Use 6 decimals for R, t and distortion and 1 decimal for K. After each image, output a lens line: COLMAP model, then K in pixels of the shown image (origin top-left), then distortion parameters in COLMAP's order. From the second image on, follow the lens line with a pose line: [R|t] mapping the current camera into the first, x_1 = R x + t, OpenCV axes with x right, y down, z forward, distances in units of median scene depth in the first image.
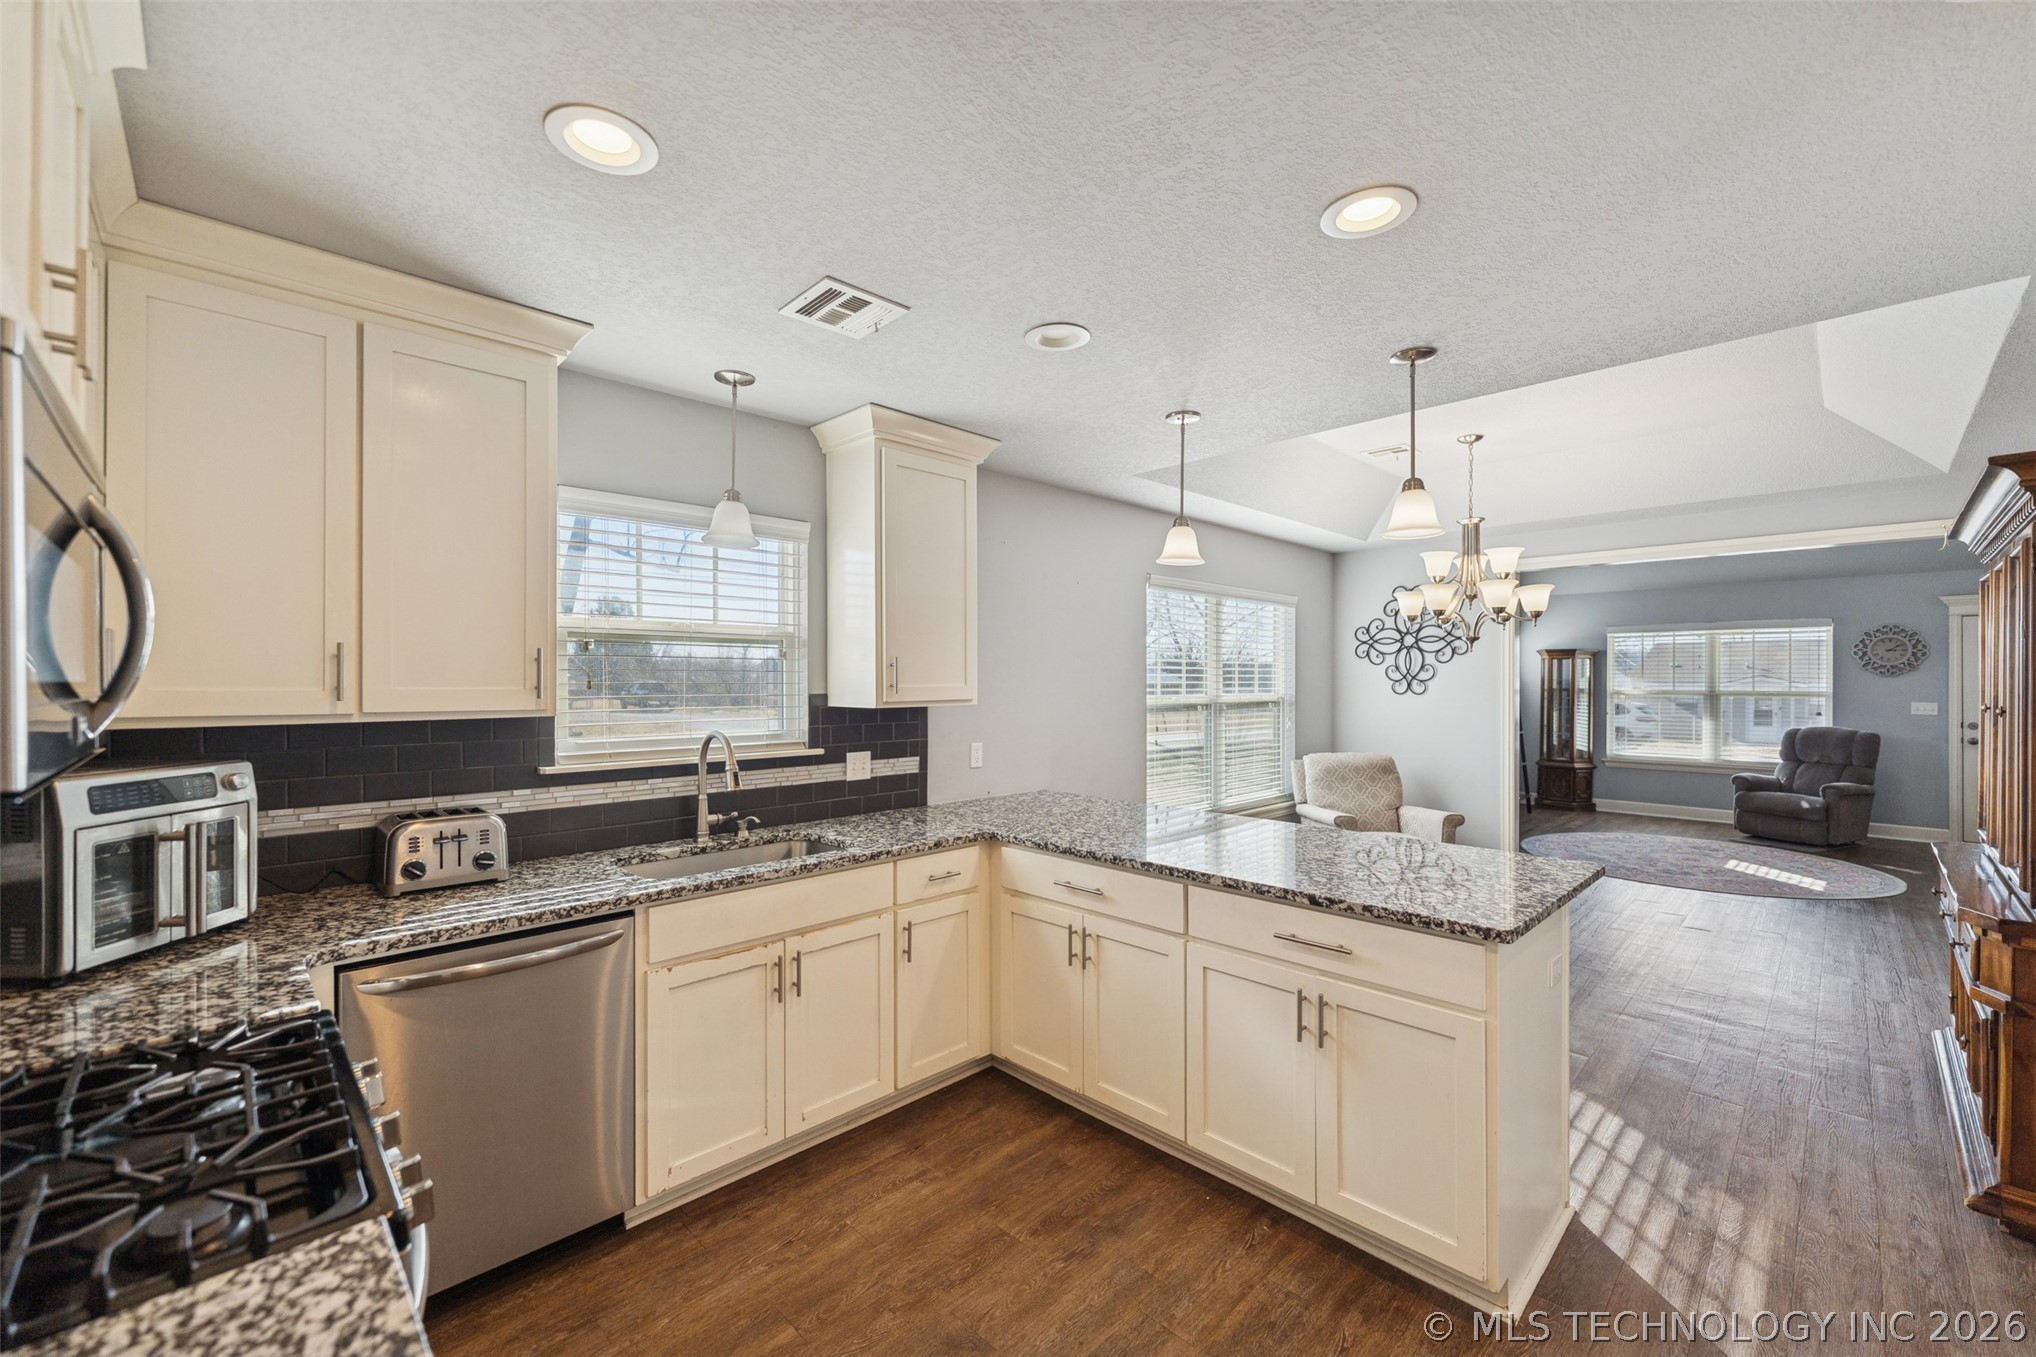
lens RADIAL K [[829.1, 0, 988.0], [0, 829.1, 688.2], [0, 0, 1]] dist [0.004241, -0.000572]
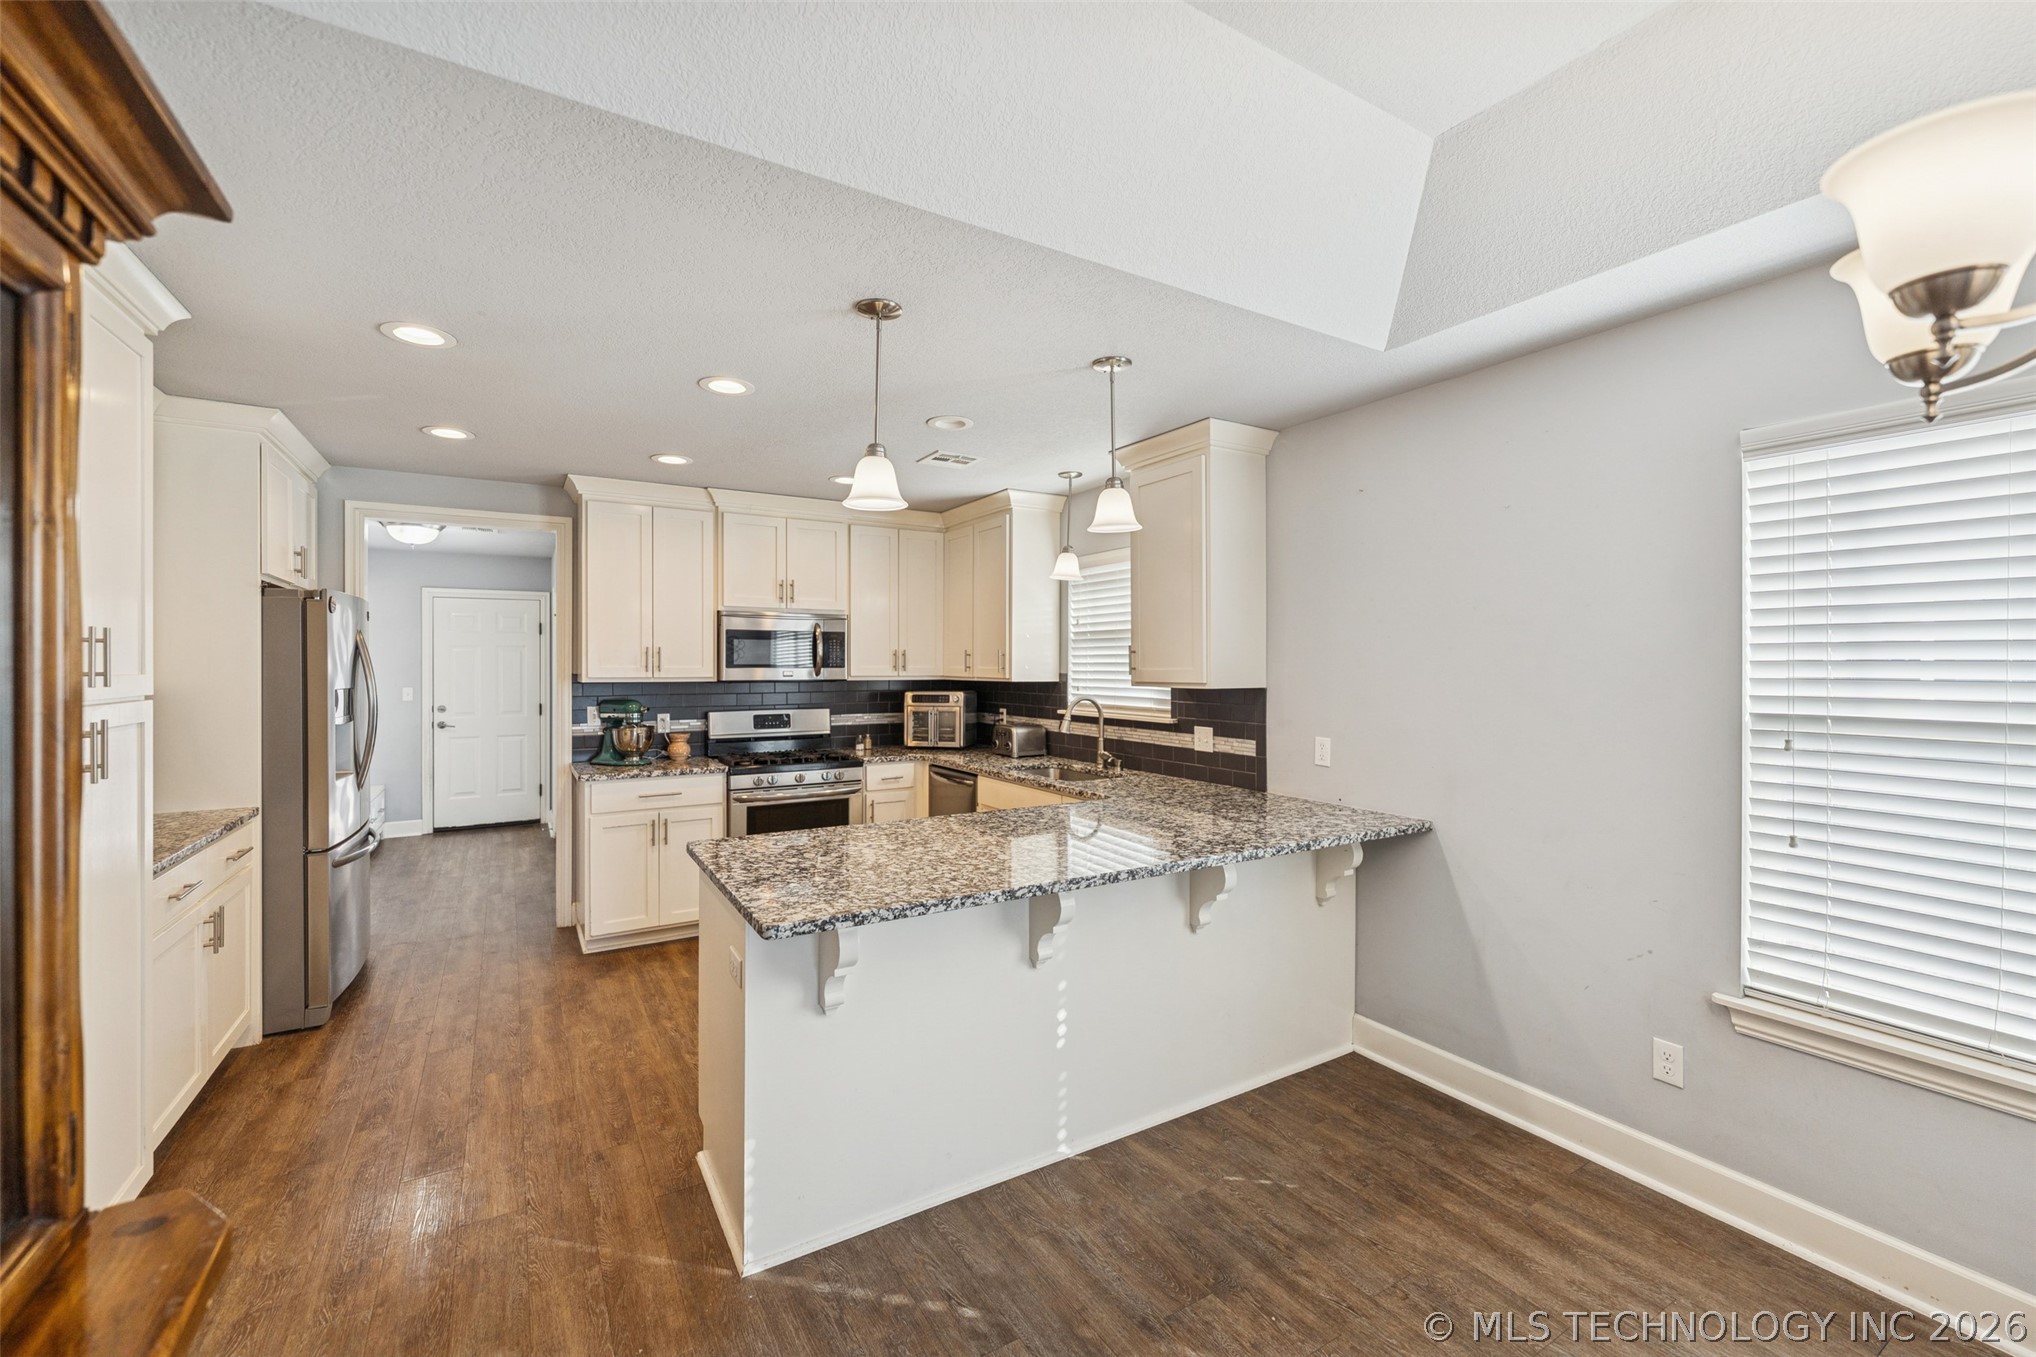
lens RADIAL K [[829.1, 0, 1013.3], [0, 829.1, 663.1], [0, 0, 1]] dist [0.004241, -0.000572]
pose [[-0.196680, 0.001391, -0.980467, 1.347859], [-0.011275, 0.999930, 0.003681, -0.017062], [0.980403, 0.011778, -0.196650, 1.270176]]
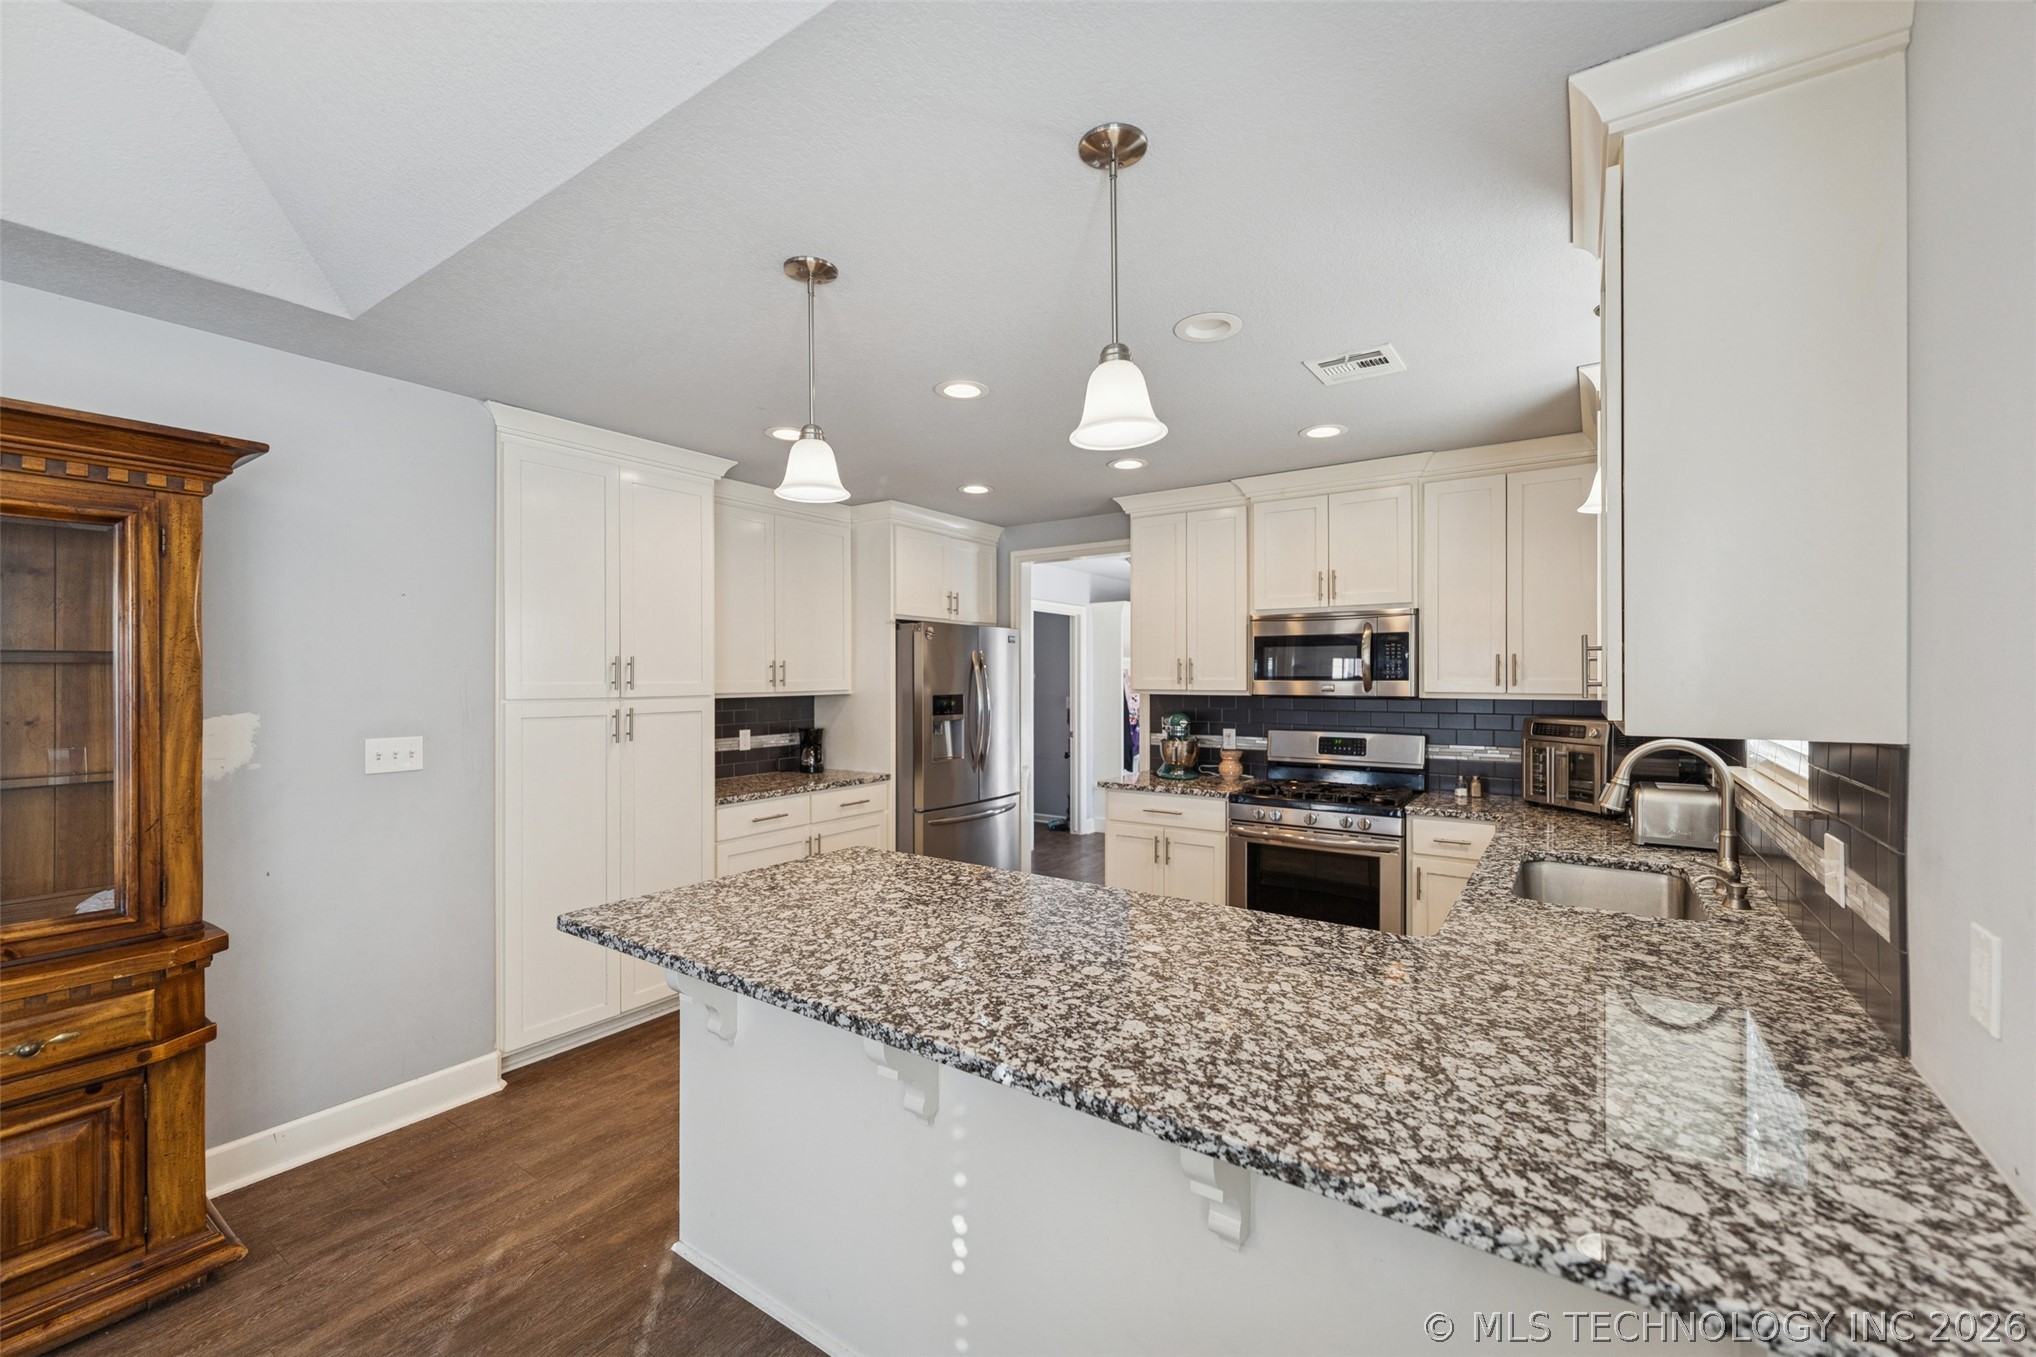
lens RADIAL K [[829.1, 0, 1026.4], [0, 829.1, 681.8], [0, 0, 1]] dist [0.004241, -0.000572]
pose [[-0.972566, 0.002306, -0.232615, 0.491592], [-0.002113, 0.999822, 0.018744, -0.019691], [0.232616, 0.018721, -0.972388, 1.750886]]
